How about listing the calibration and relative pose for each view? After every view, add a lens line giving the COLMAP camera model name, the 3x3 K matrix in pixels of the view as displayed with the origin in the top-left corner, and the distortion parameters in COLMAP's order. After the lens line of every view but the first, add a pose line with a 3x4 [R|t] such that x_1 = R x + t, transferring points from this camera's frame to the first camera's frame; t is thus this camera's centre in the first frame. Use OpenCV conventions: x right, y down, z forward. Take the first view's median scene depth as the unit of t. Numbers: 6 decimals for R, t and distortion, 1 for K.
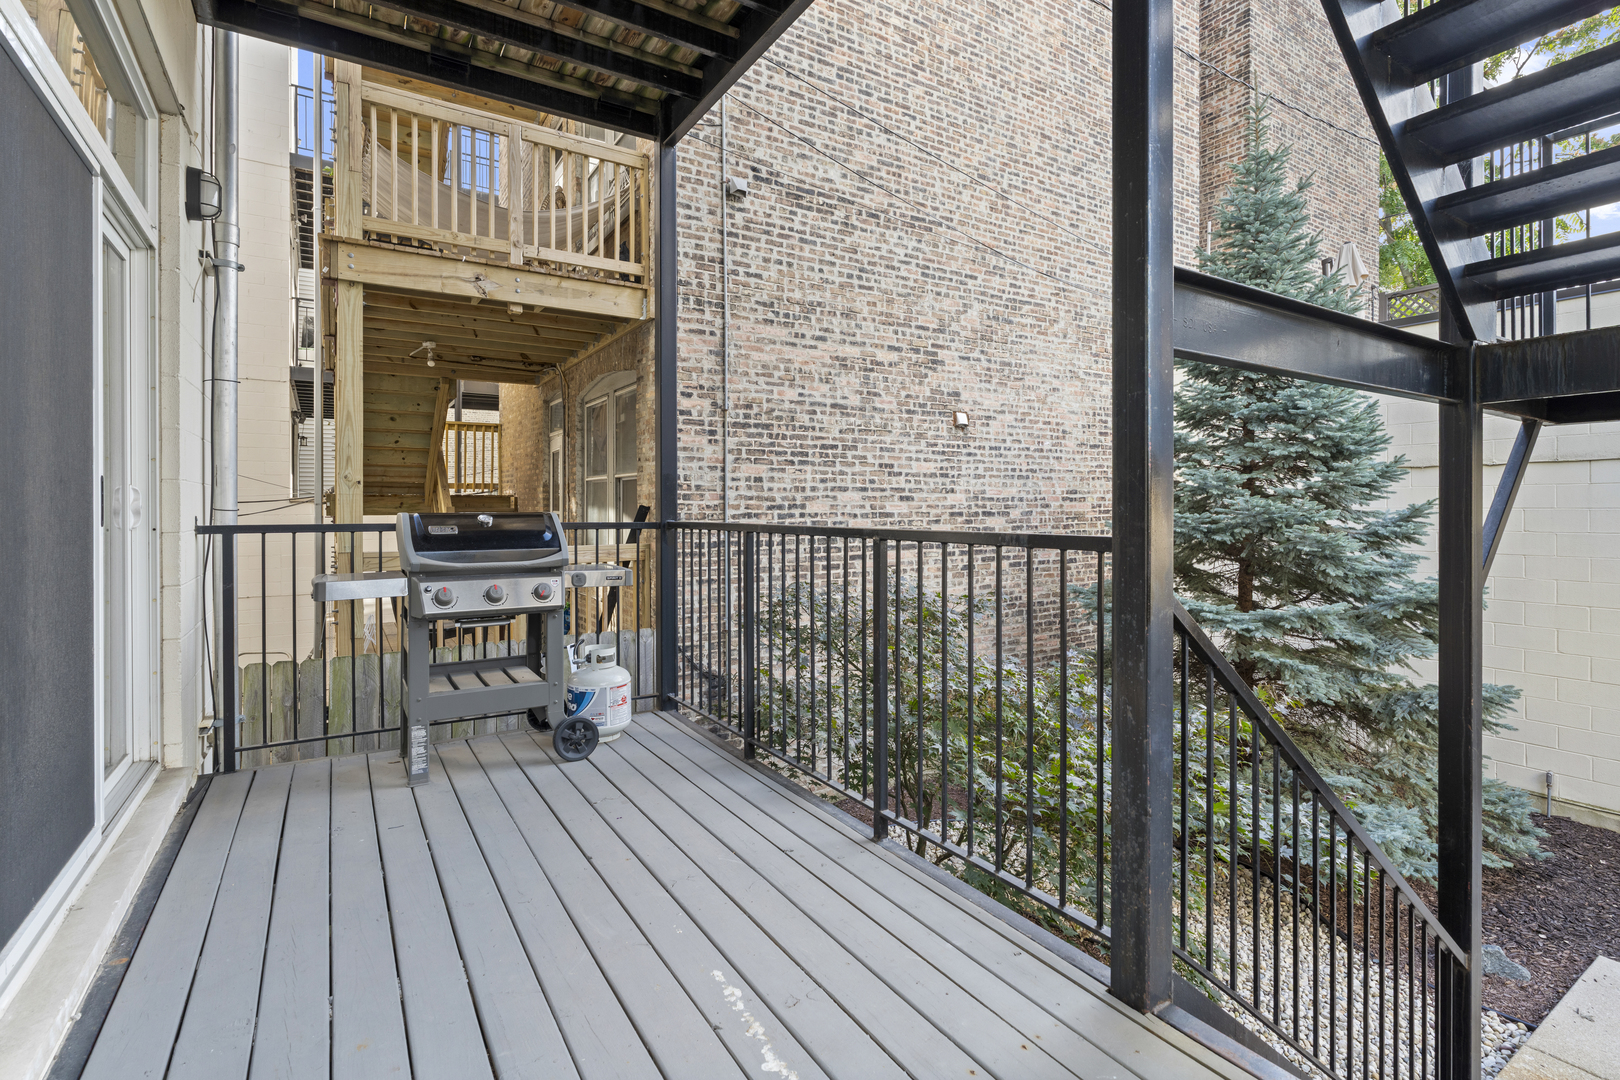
lens RADIAL K [[751.5, 0, 815.9], [0, 751.5, 511.9], [0, 0, 1]] dist [-0.008036, 0.002905]
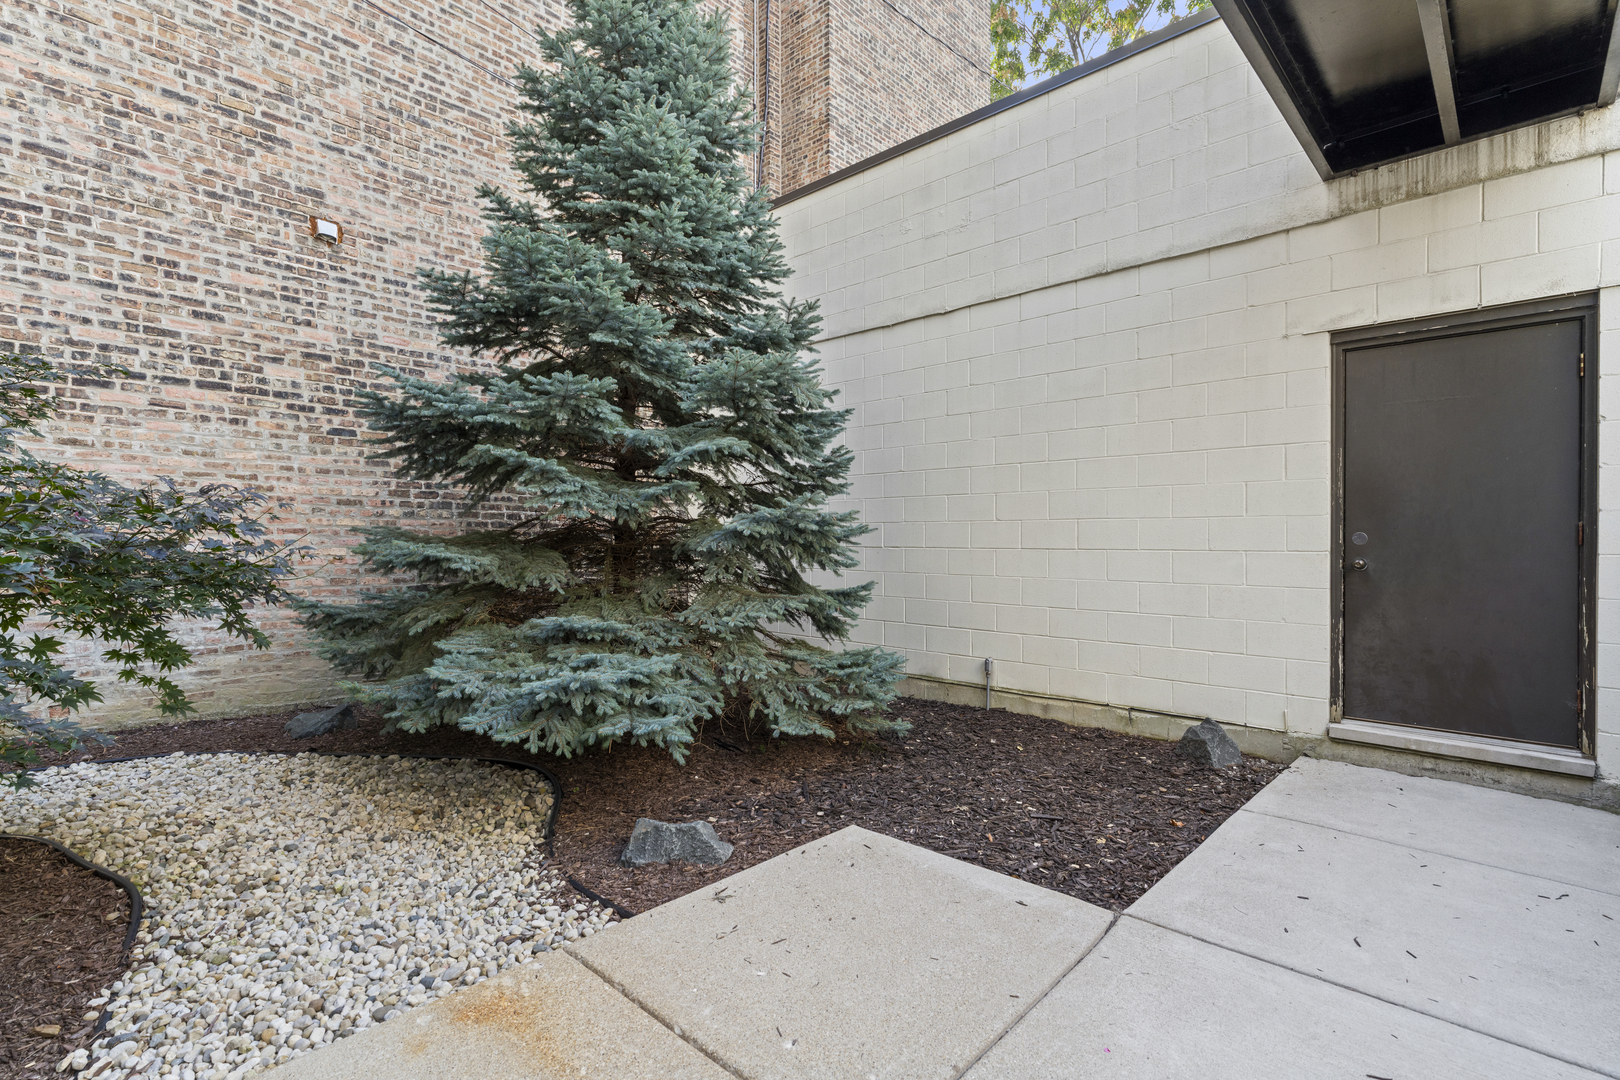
lens RADIAL K [[751.5, 0, 802.2], [0, 751.5, 541.9], [0, 0, 1]] dist [-0.008036, 0.002905]
pose [[0.969686, 0.009102, 0.244184, 0.482429], [-0.007302, 0.999939, -0.008275, 0.191994], [-0.244245, 0.006241, 0.969693, 0.174094]]
